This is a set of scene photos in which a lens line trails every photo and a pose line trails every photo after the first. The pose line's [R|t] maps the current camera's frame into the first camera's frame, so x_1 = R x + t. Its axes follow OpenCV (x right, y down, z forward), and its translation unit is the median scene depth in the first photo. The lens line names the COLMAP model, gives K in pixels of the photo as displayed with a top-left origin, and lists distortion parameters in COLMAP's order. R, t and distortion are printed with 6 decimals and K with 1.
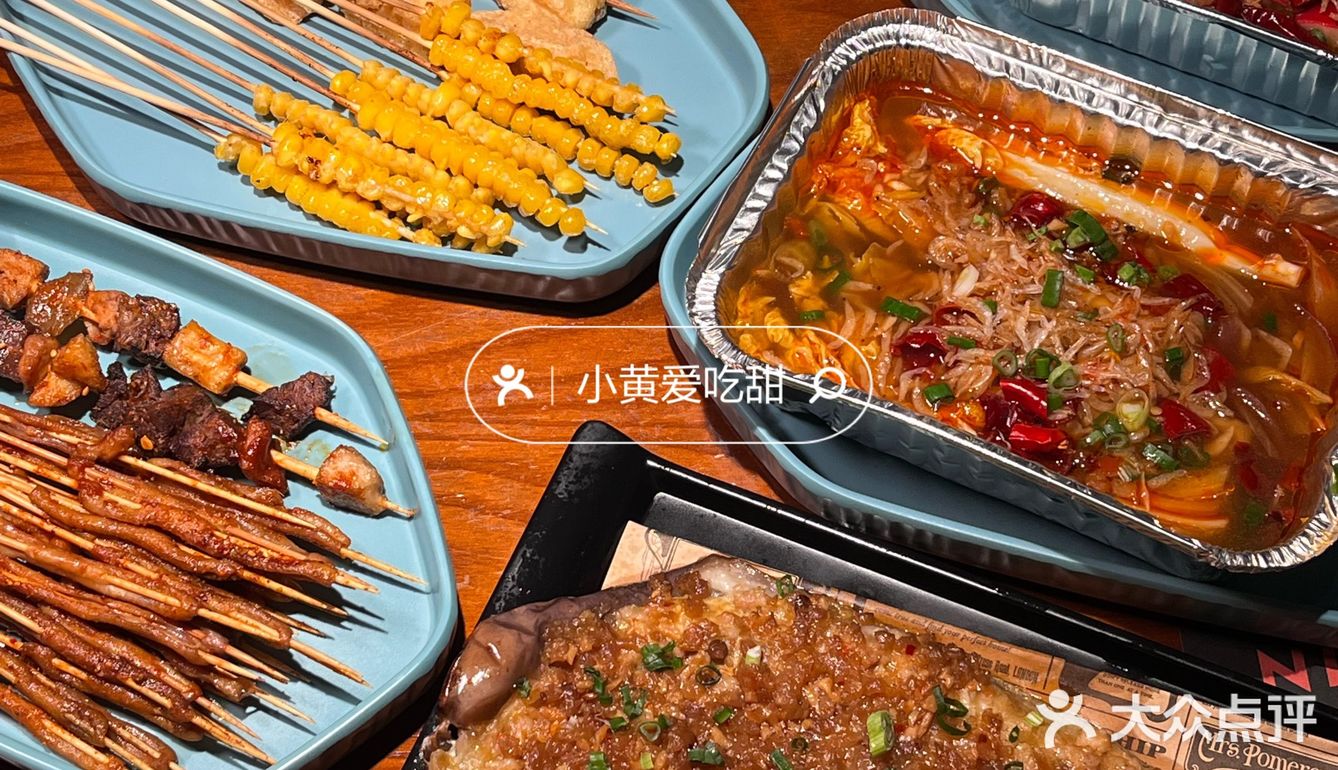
lens RADIAL K [[1826.2, 0, 669.0], [0, 1826.2, 385.0], [0, 0, 1]] dist [0.082421, -0.056718]
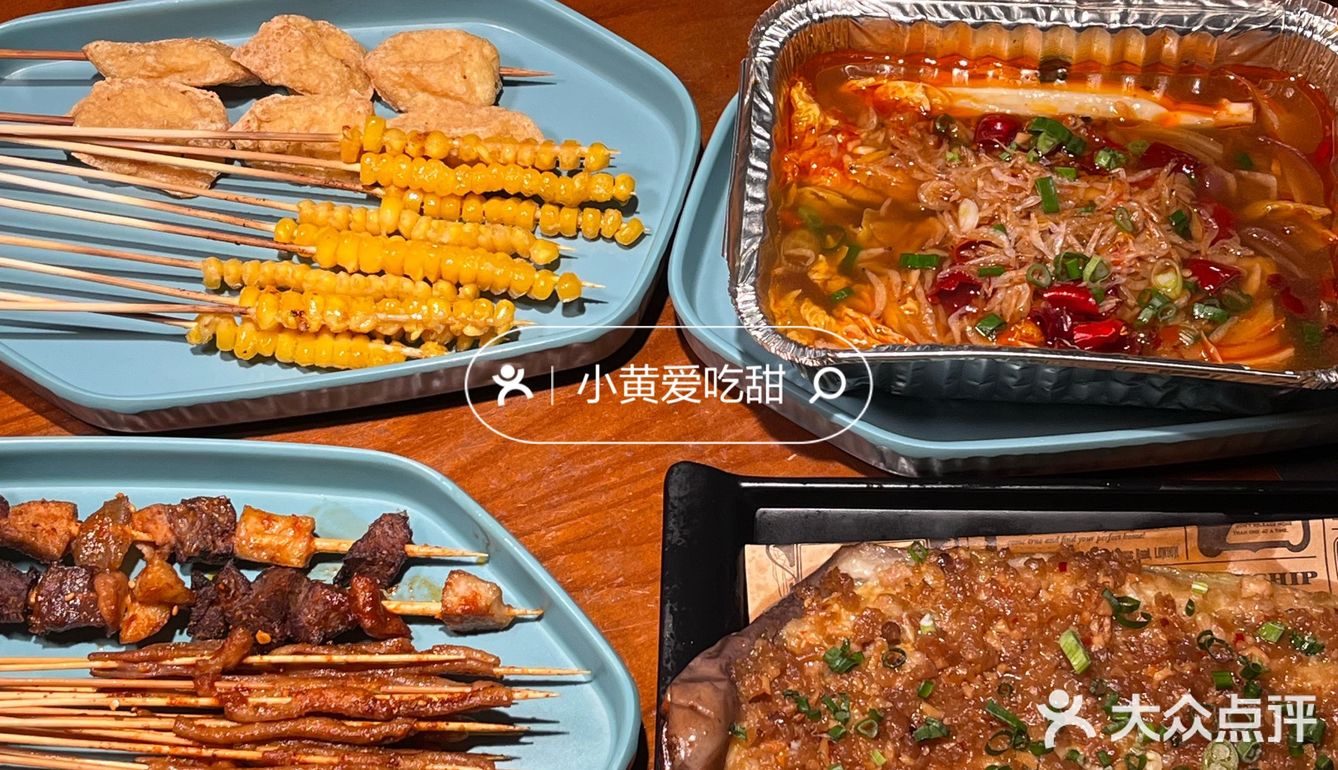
lens RADIAL K [[1826.2, 0, 669.0], [0, 1826.2, 385.0], [0, 0, 1]] dist [0.082421, -0.056718]
pose [[0.934404, -0.327893, 0.139193, -0.168991], [0.330780, 0.943705, 0.002531, -0.024689], [-0.132187, 0.043678, 0.990262, 0.007750]]
